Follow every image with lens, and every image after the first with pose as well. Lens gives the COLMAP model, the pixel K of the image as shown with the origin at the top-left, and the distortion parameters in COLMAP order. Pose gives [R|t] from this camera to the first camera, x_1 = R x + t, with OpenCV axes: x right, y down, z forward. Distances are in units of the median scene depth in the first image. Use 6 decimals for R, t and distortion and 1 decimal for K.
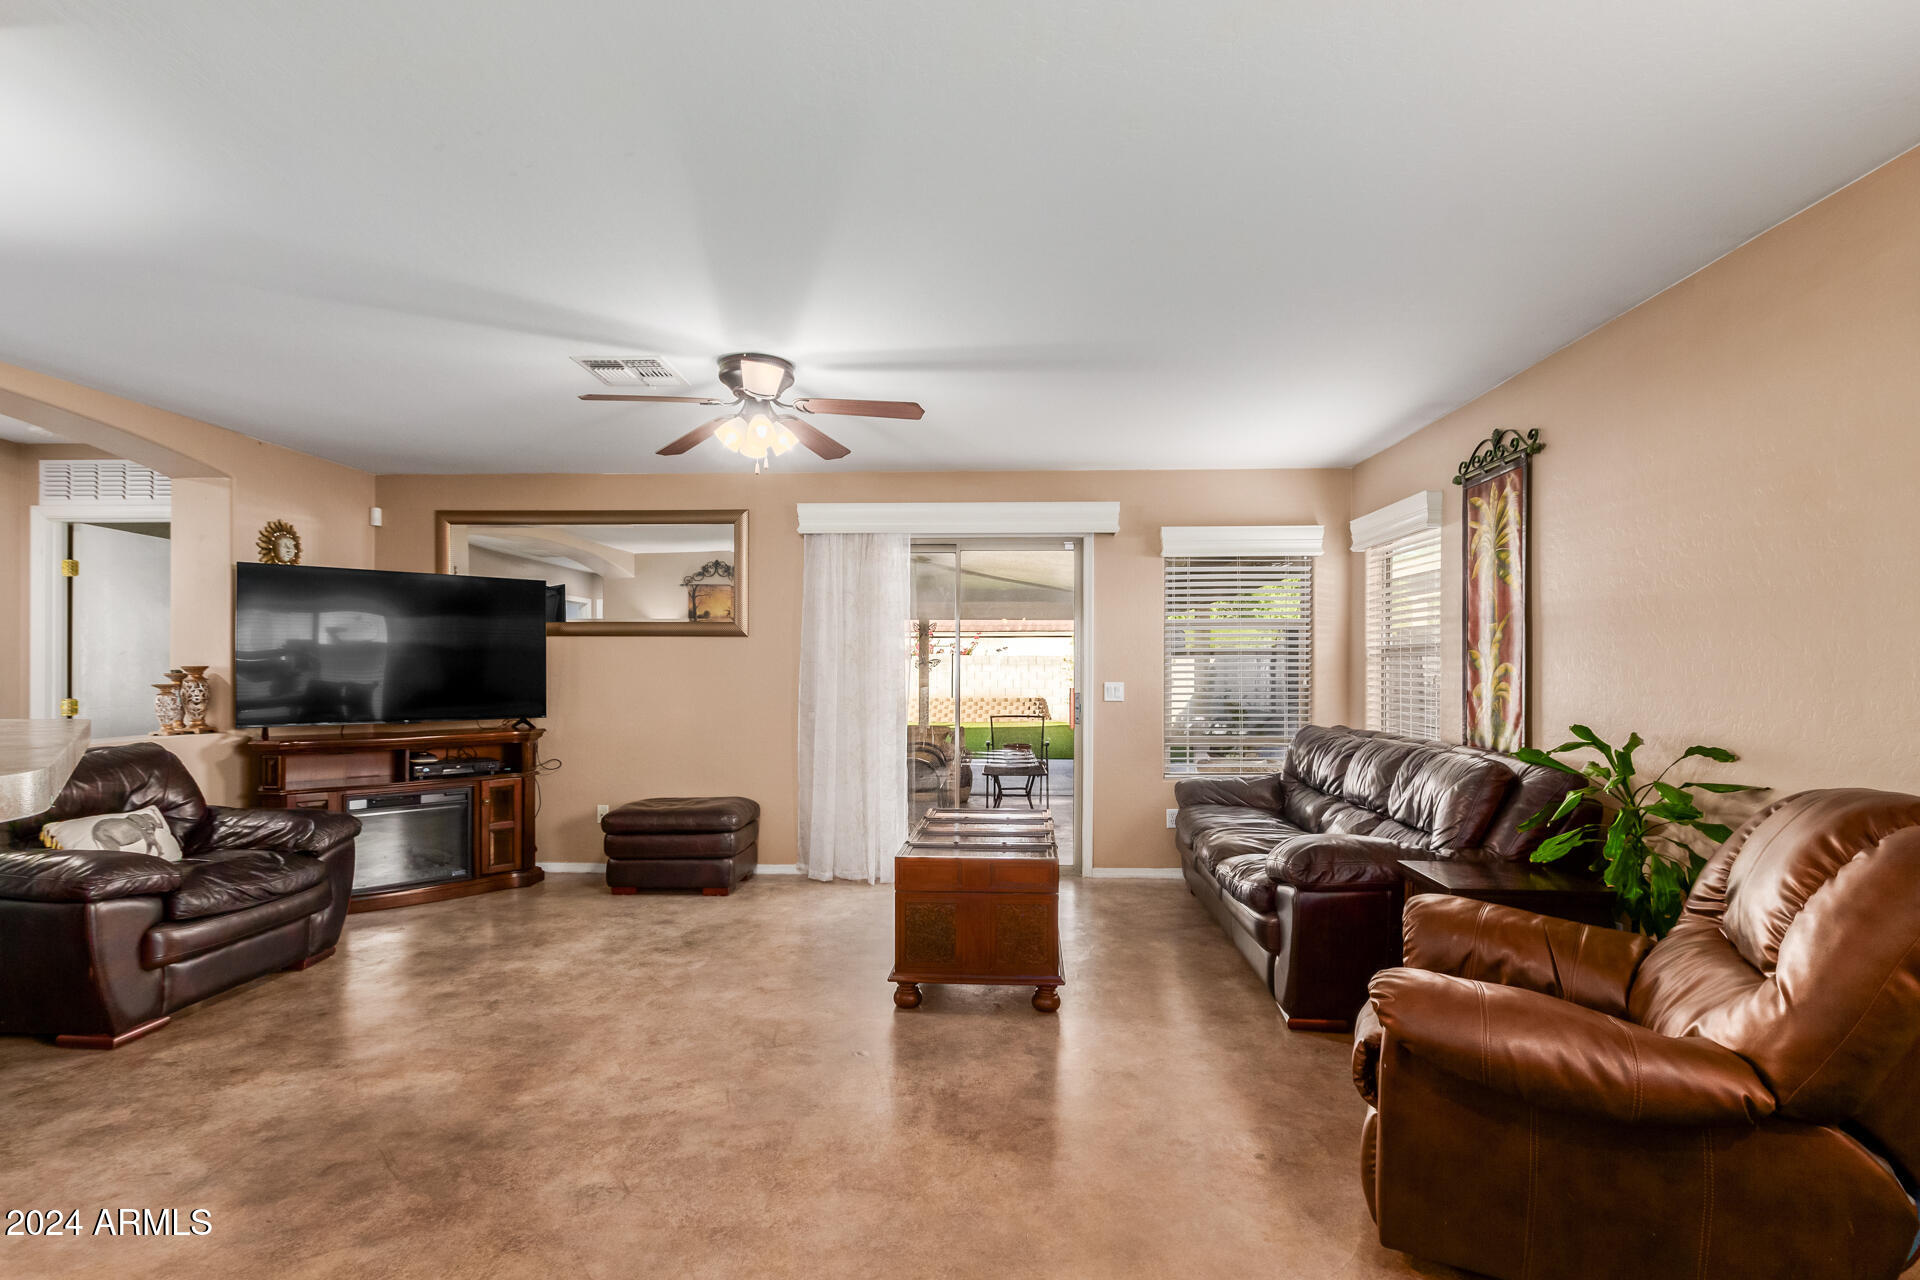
lens RADIAL K [[902.3, 0, 974.0], [0, 902.3, 663.4], [0, 0, 1]] dist [0.011872, -0.004260]
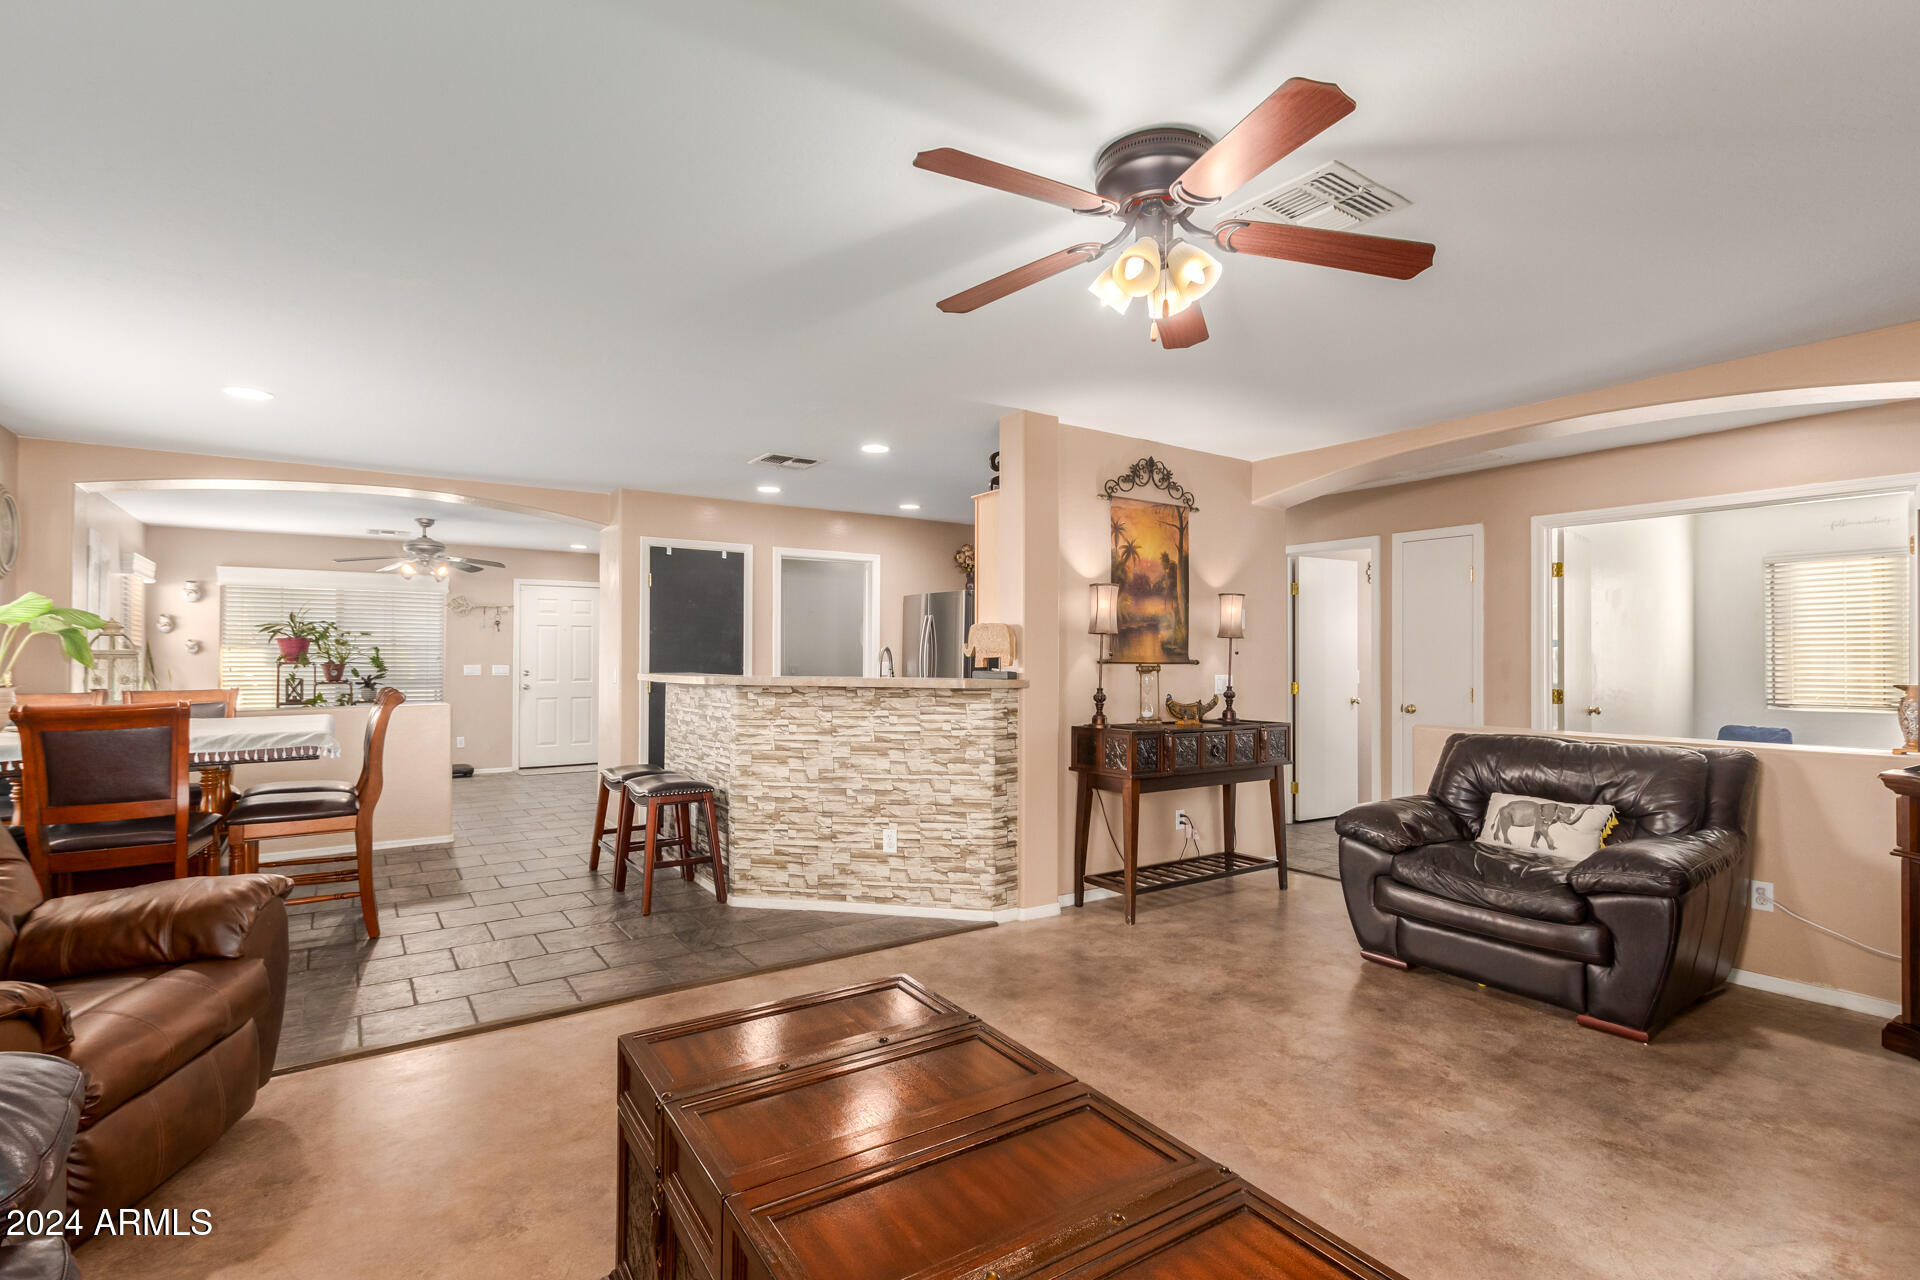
lens RADIAL K [[902.3, 0, 972.3], [0, 902.3, 654.3], [0, 0, 1]] dist [0.011872, -0.004260]
pose [[-0.801772, -0.009315, -0.597557, 0.197645], [-0.001839, 0.999912, -0.013120, 0.009583], [0.597627, -0.009421, -0.801719, 1.280583]]
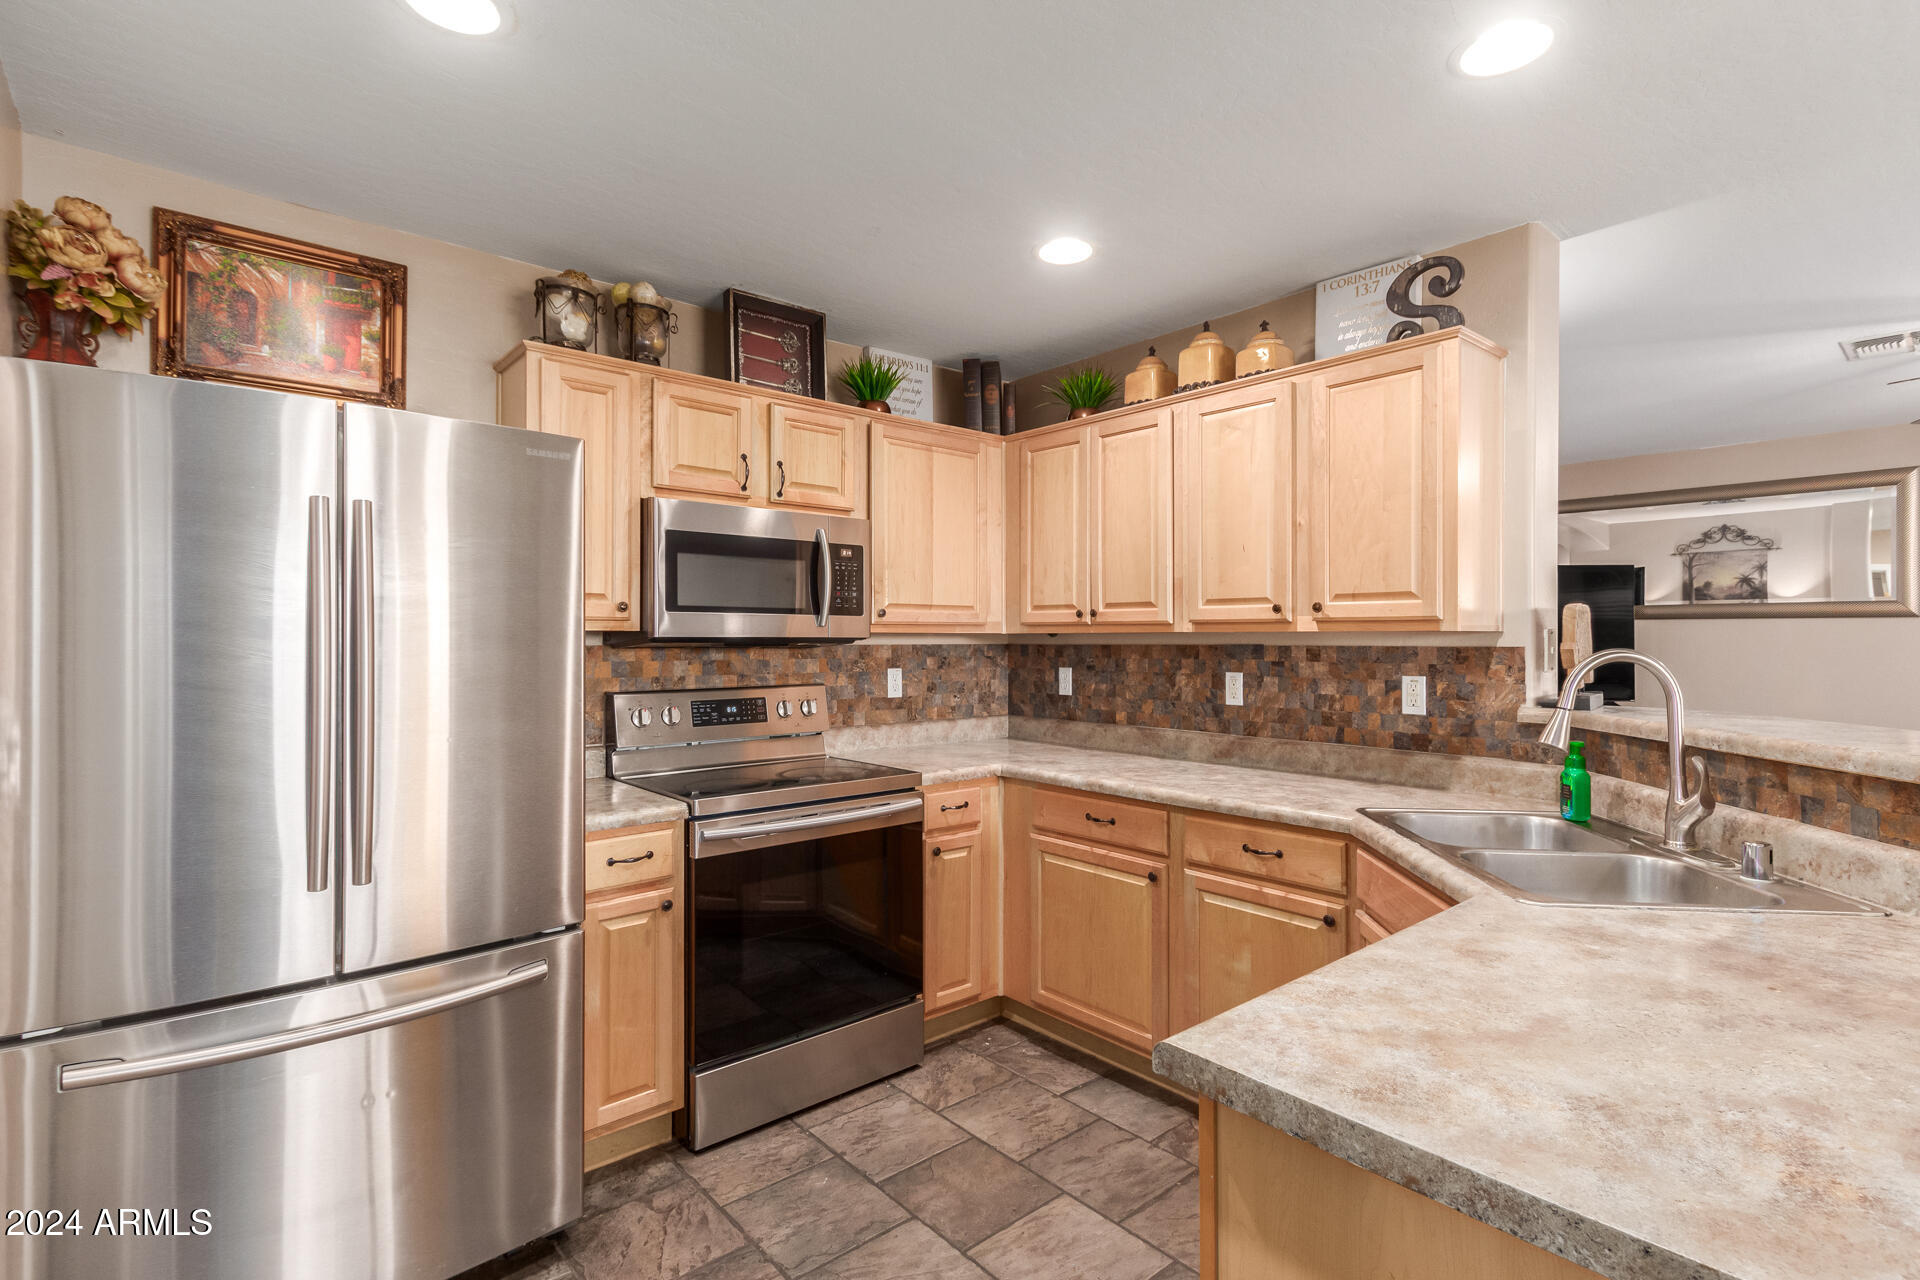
lens RADIAL K [[902.3, 0, 967.4], [0, 902.3, 635.7], [0, 0, 1]] dist [0.011872, -0.004260]
pose [[0.676108, -0.003413, -0.736794, -0.308502], [0.007594, 0.999968, 0.002337, -0.030071], [0.736763, -0.007175, 0.676113, -0.333229]]
